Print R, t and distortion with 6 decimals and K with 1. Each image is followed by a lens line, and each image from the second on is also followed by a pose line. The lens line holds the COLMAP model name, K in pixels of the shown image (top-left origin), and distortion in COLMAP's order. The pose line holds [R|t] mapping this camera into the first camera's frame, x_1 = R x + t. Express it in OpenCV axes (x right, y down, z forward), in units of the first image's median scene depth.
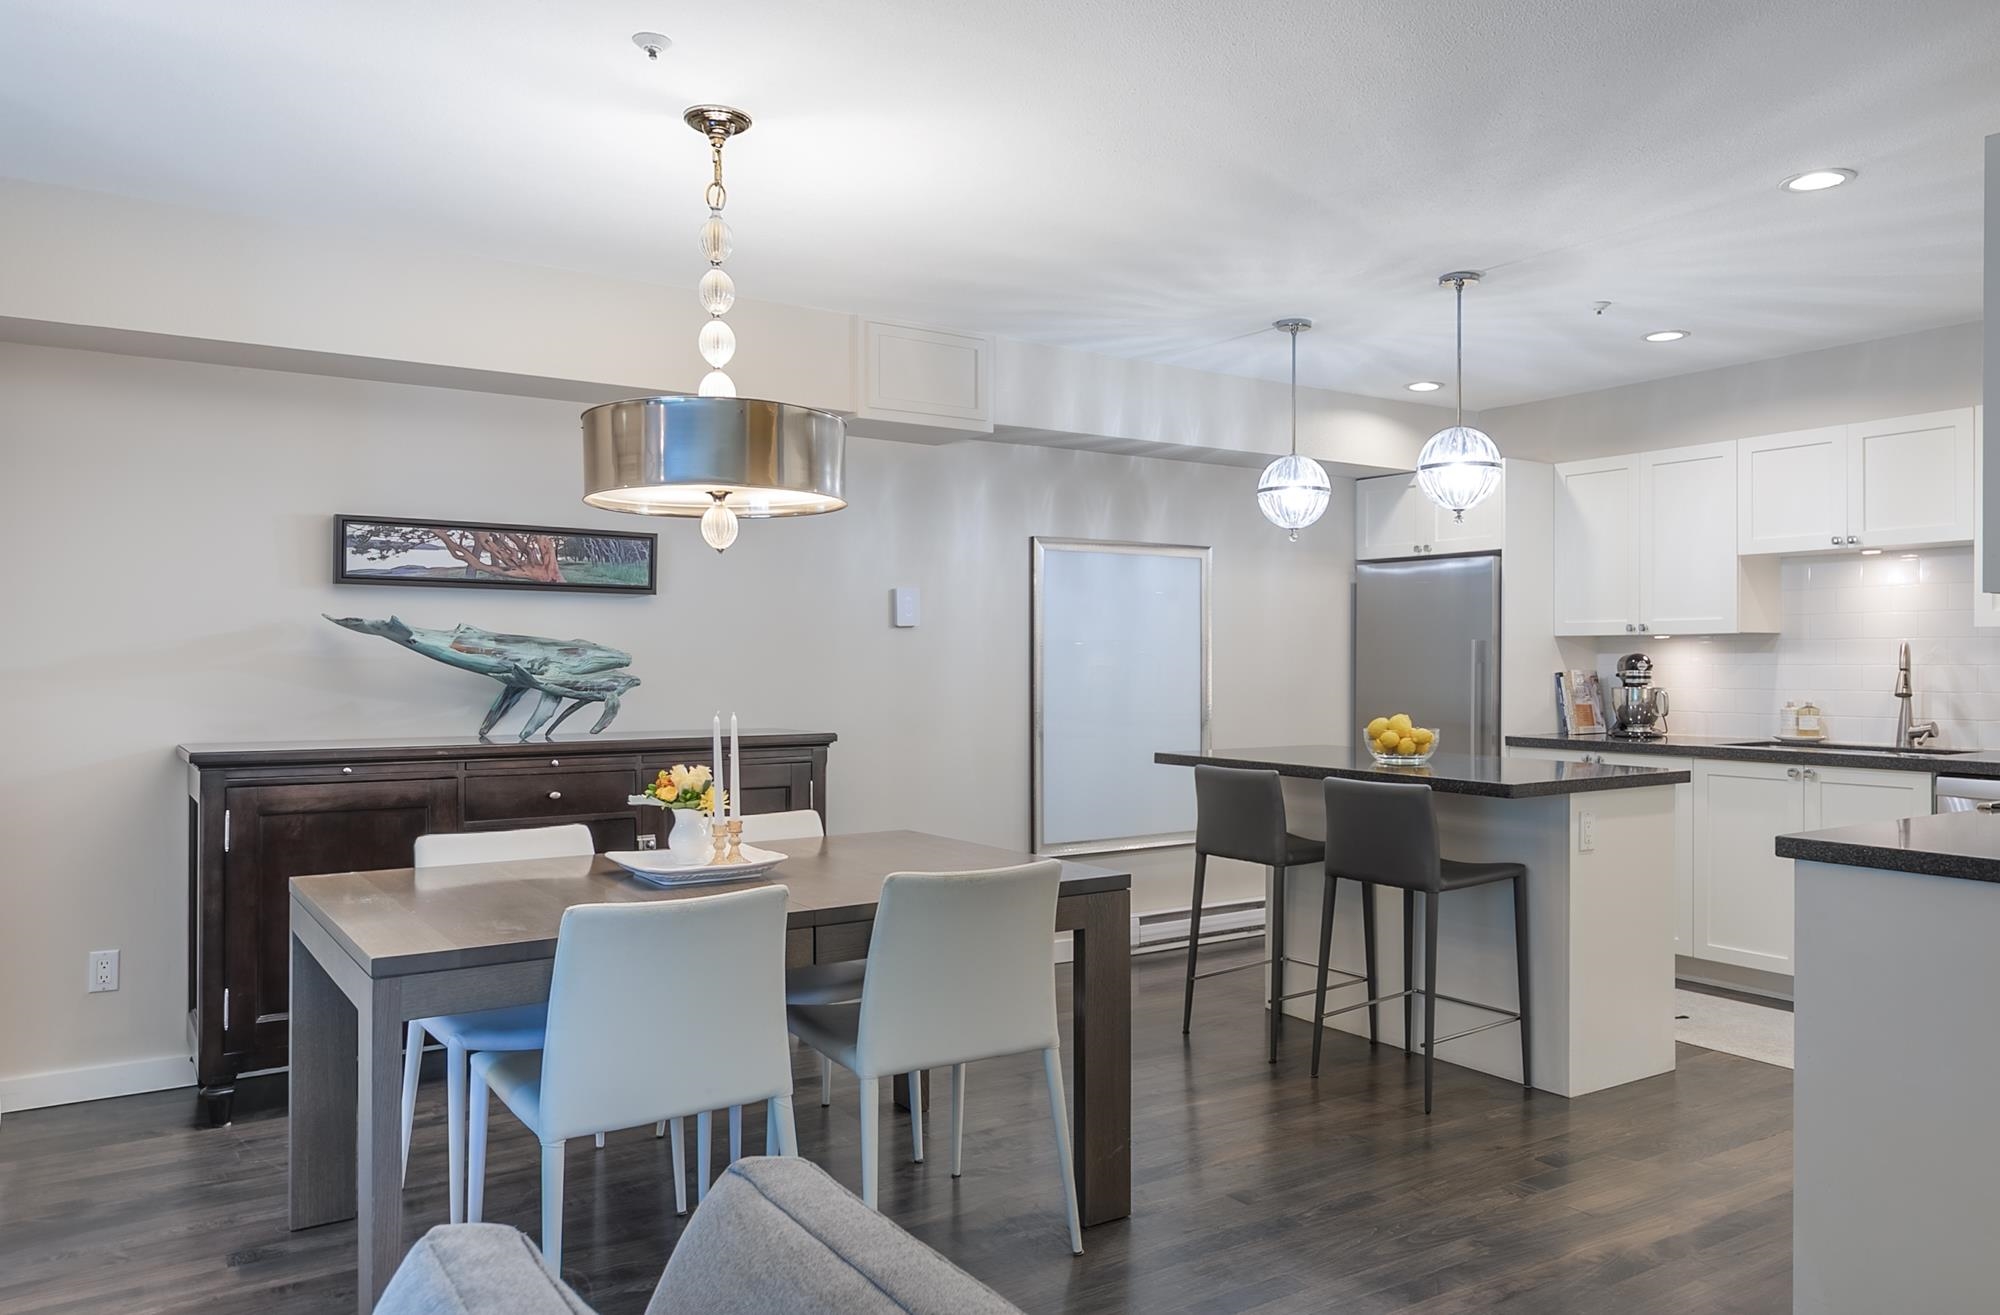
lens RADIAL K [[1442.4, 0, 1011.4], [0, 1442.4, 664.2], [0, 0, 1]] dist [-0.012189, -0.004577]
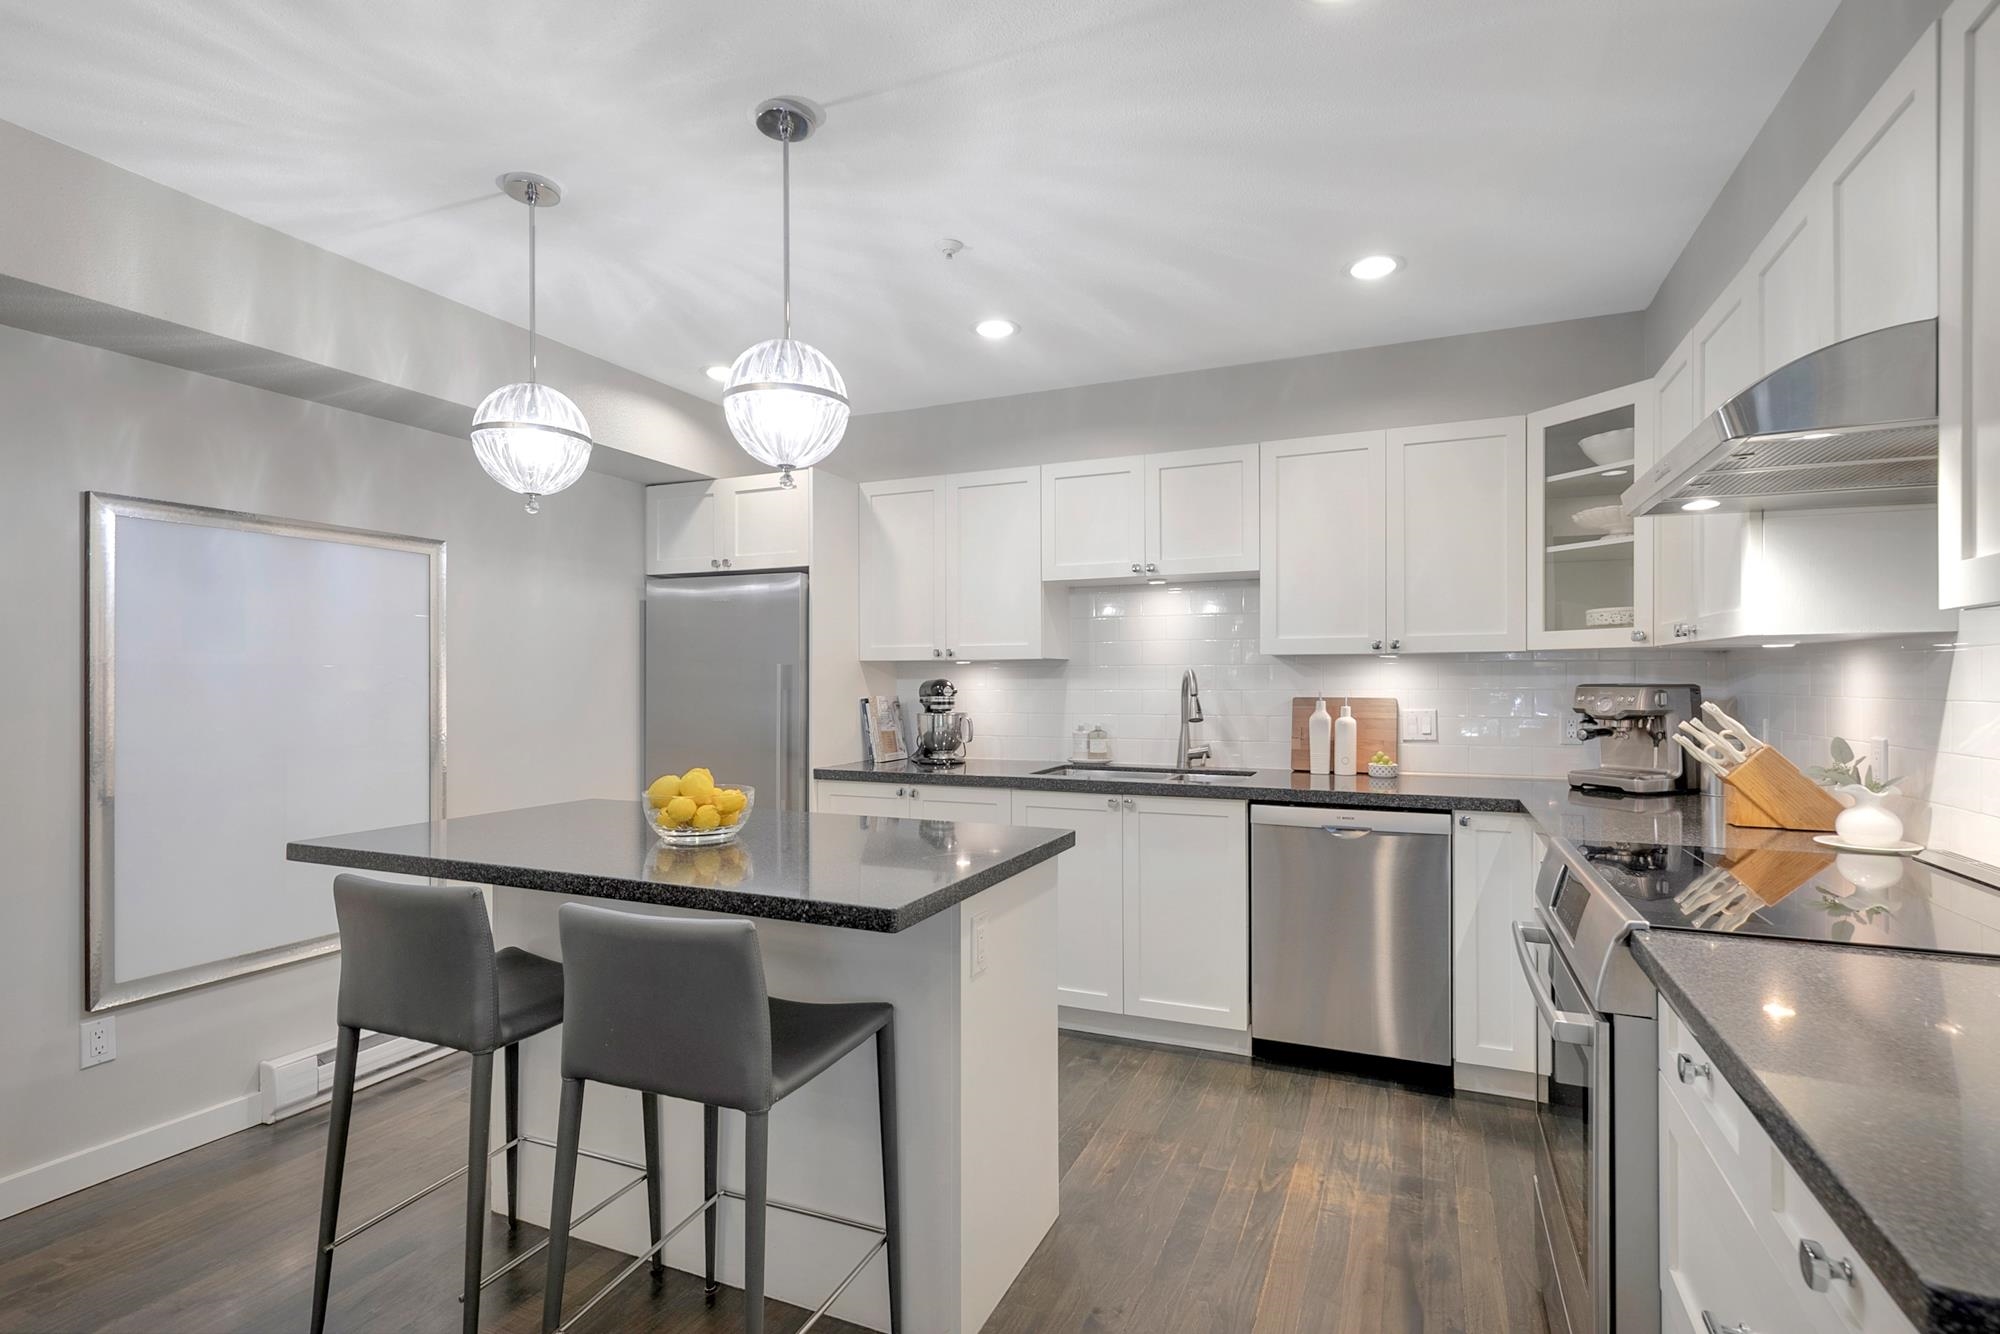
lens RADIAL K [[947.7, 0, 1014.7], [0, 947.7, 683.4], [0, 0, 1]] dist [0.015951, -0.000019]
pose [[0.832455, -0.003605, 0.554081, 0.123416], [0.002979, 0.999994, 0.002031, -0.006091], [-0.554085, -0.000040, 0.832460, 0.458691]]
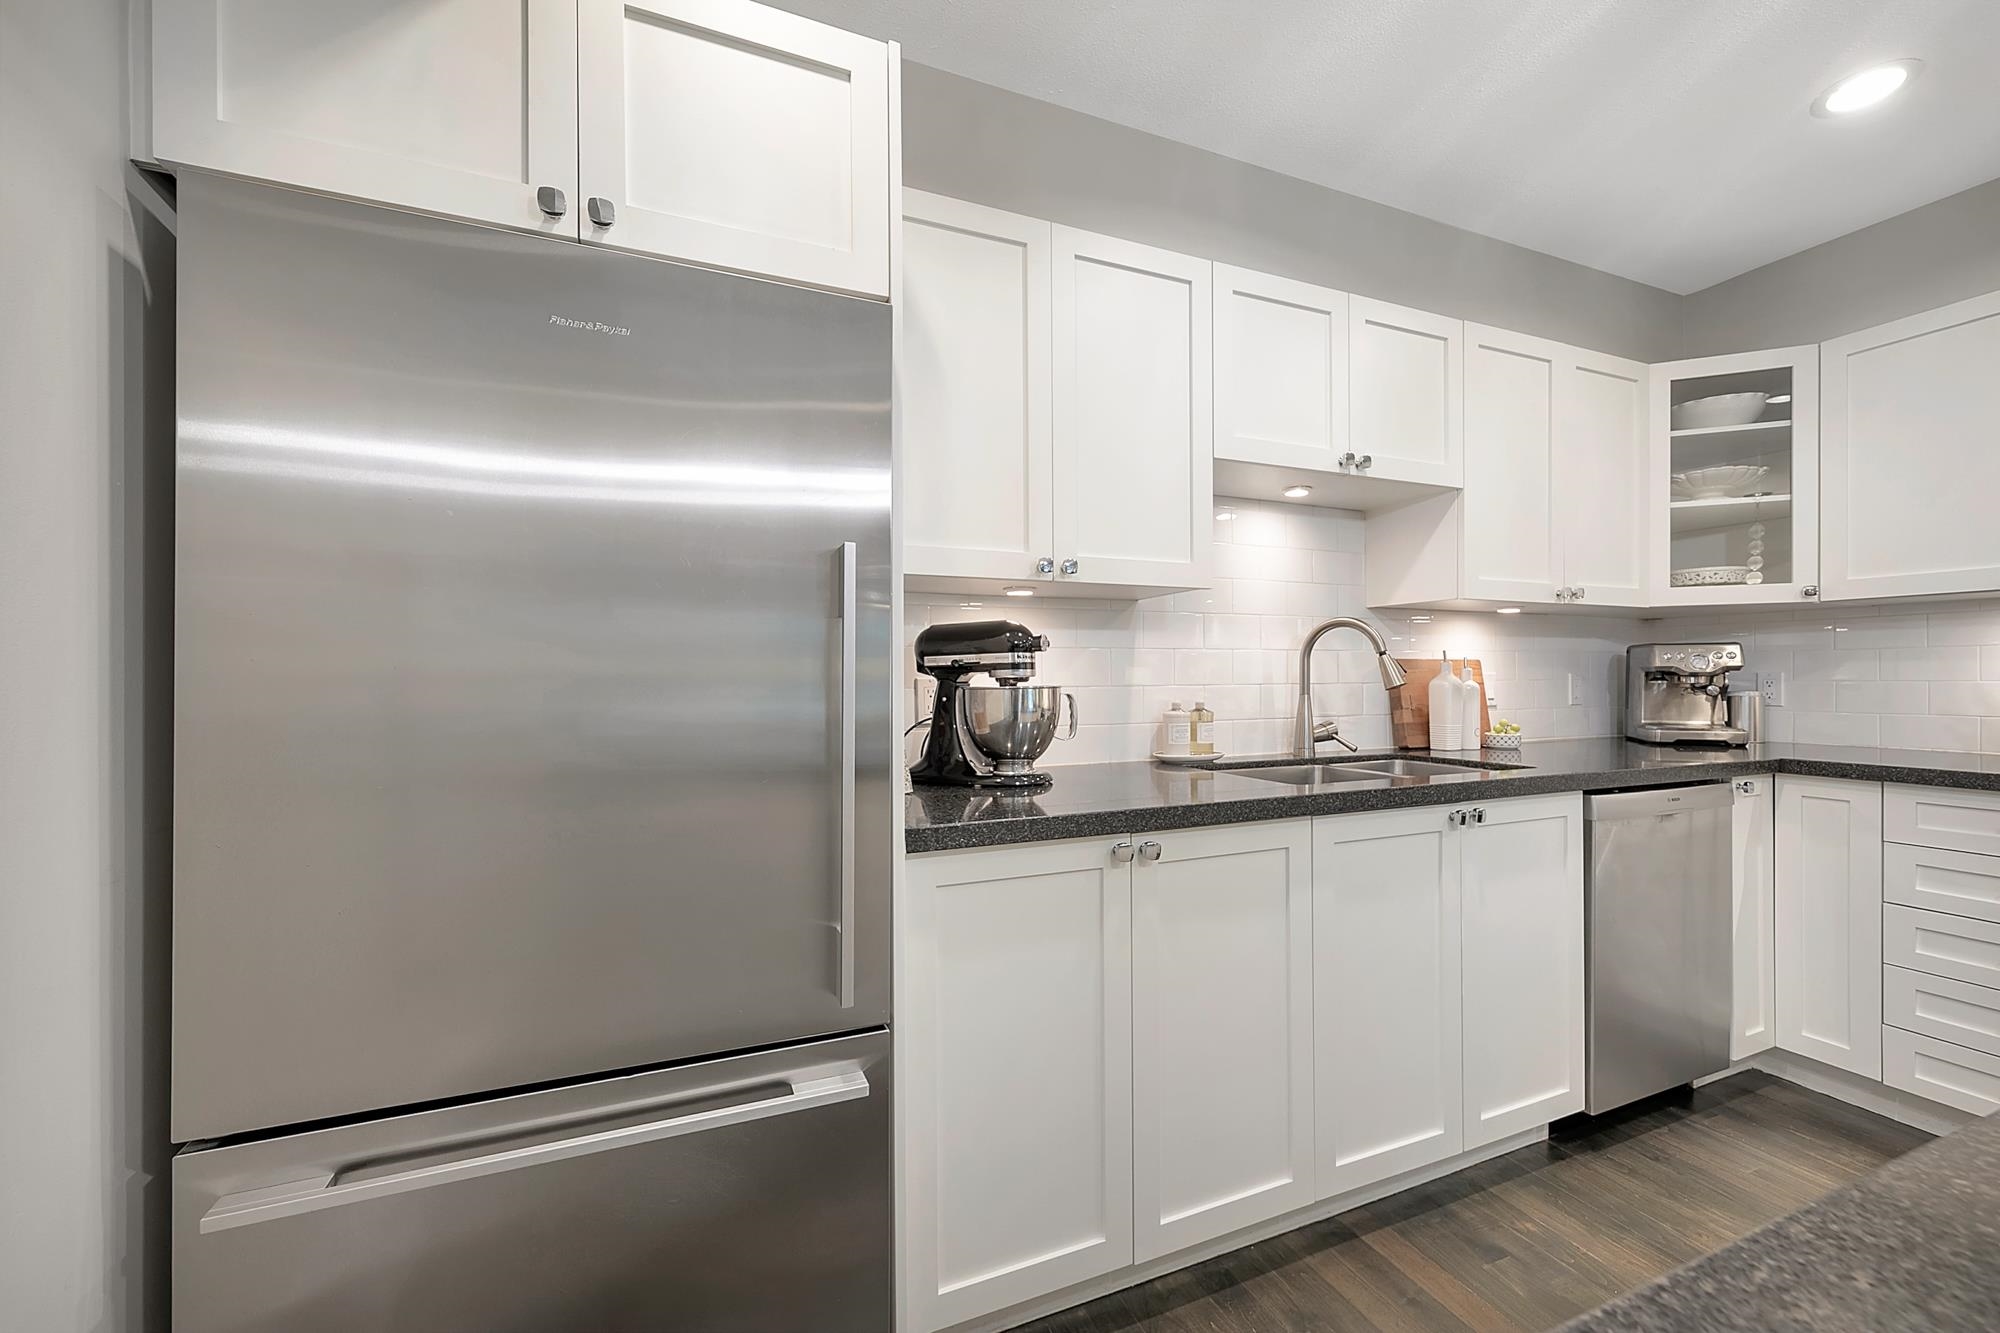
lens RADIAL K [[786.9, 0, 1001.4], [0, 786.9, 681.6], [0, 0, 1]] dist [0.001680, 0.000246]
pose [[0.185083, -0.003524, 0.982717, 0.170170], [0.008762, 0.999960, 0.001936, 0.014583], [-0.982684, 0.008252, 0.185107, 1.018124]]
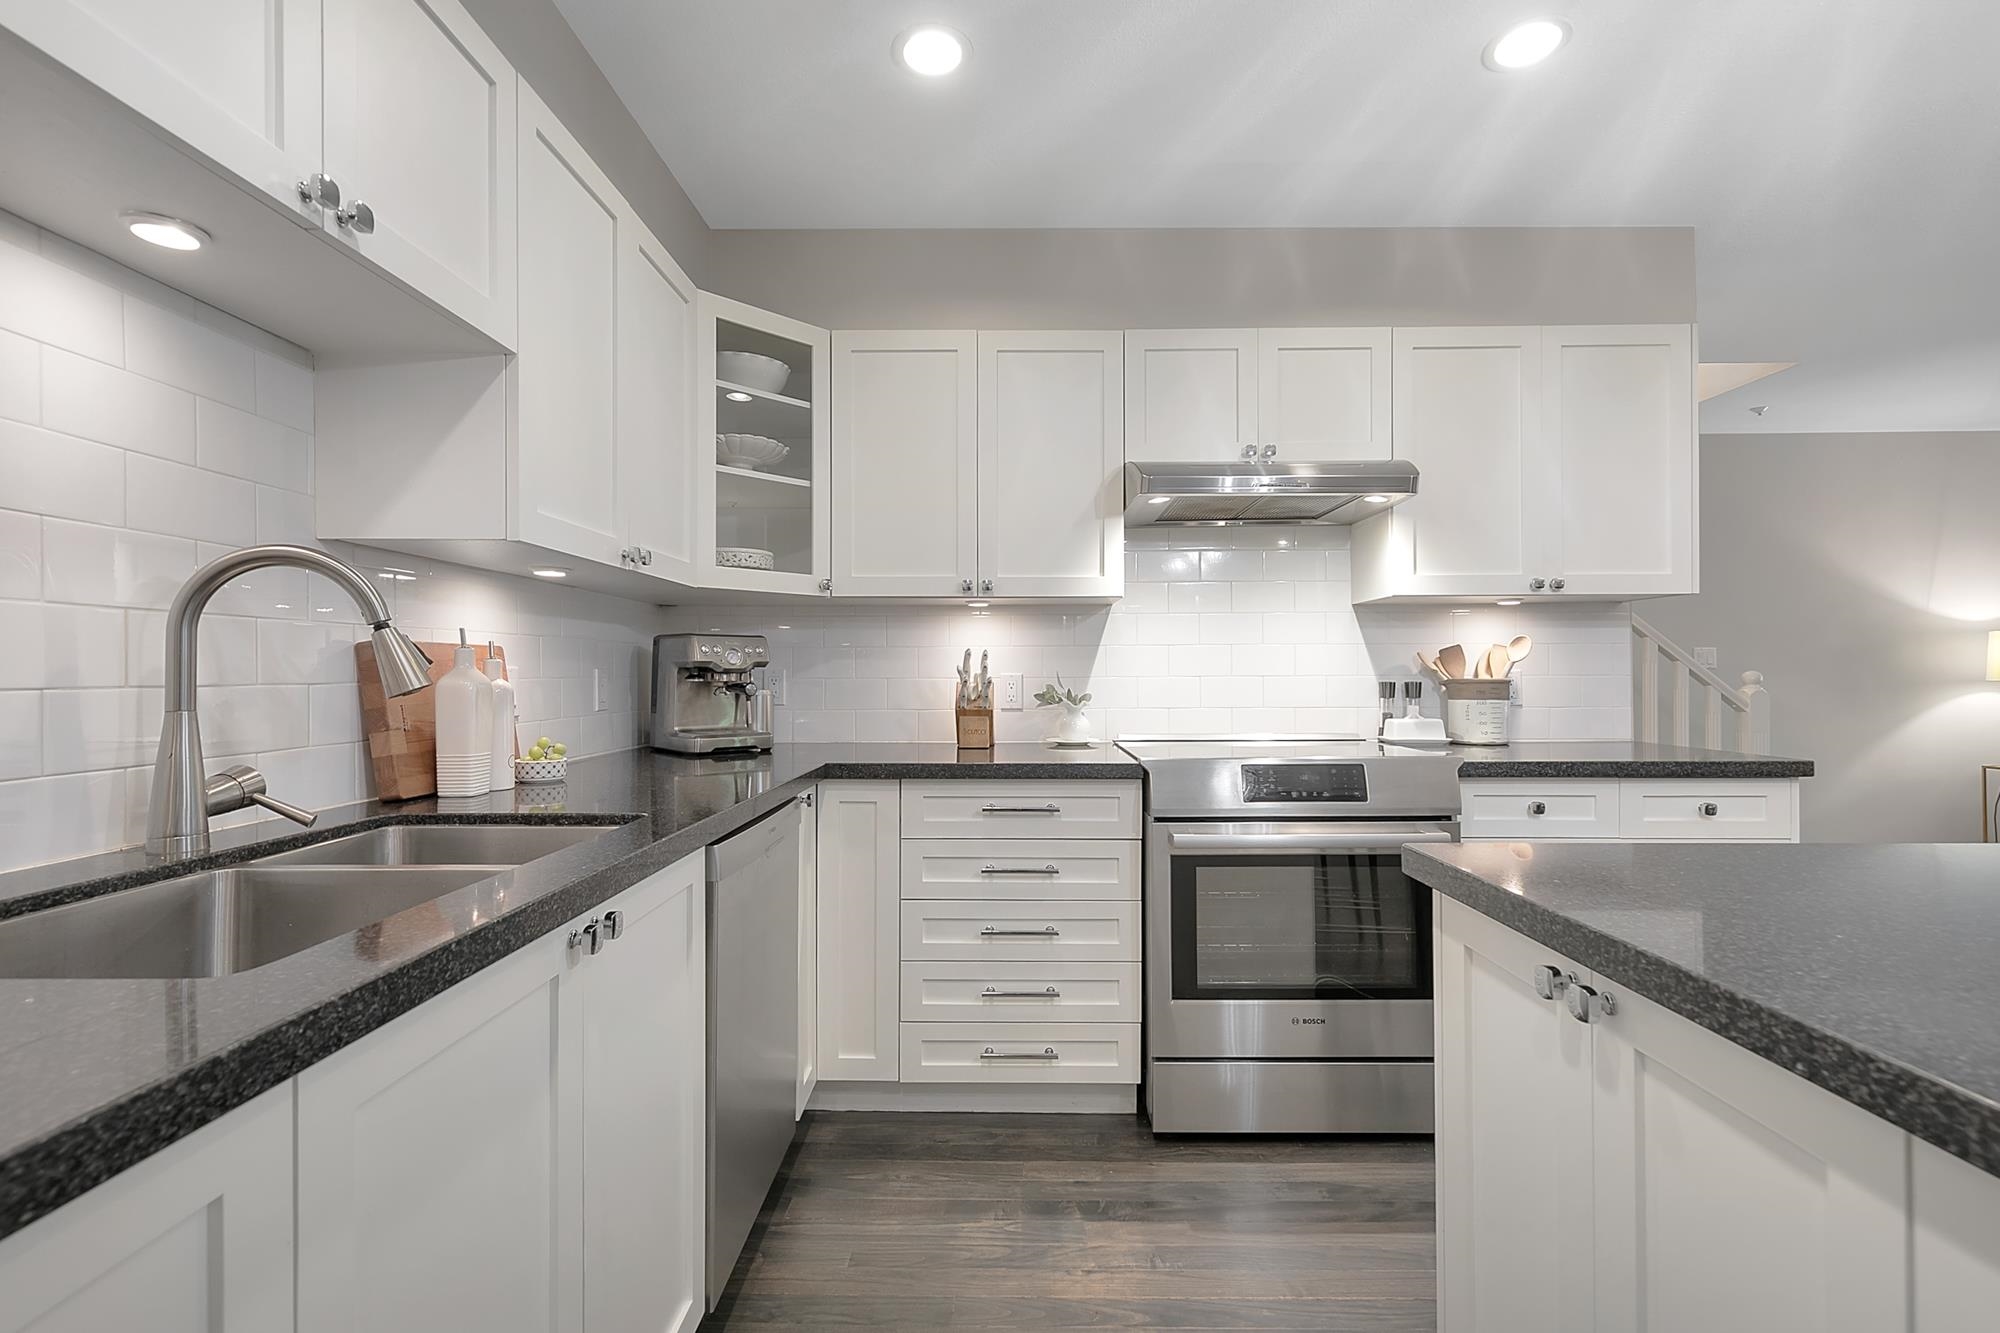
lens RADIAL K [[903.5, 0, 1006.4], [0, 903.5, 666.0], [0, 0, 1]] dist [-0.002365, -0.001040]
pose [[-0.832998, 0.008299, 0.553214, 0.325985], [0.006416, 0.999965, -0.005339, 0.015556], [-0.553239, -0.000898, -0.833022, 1.006202]]
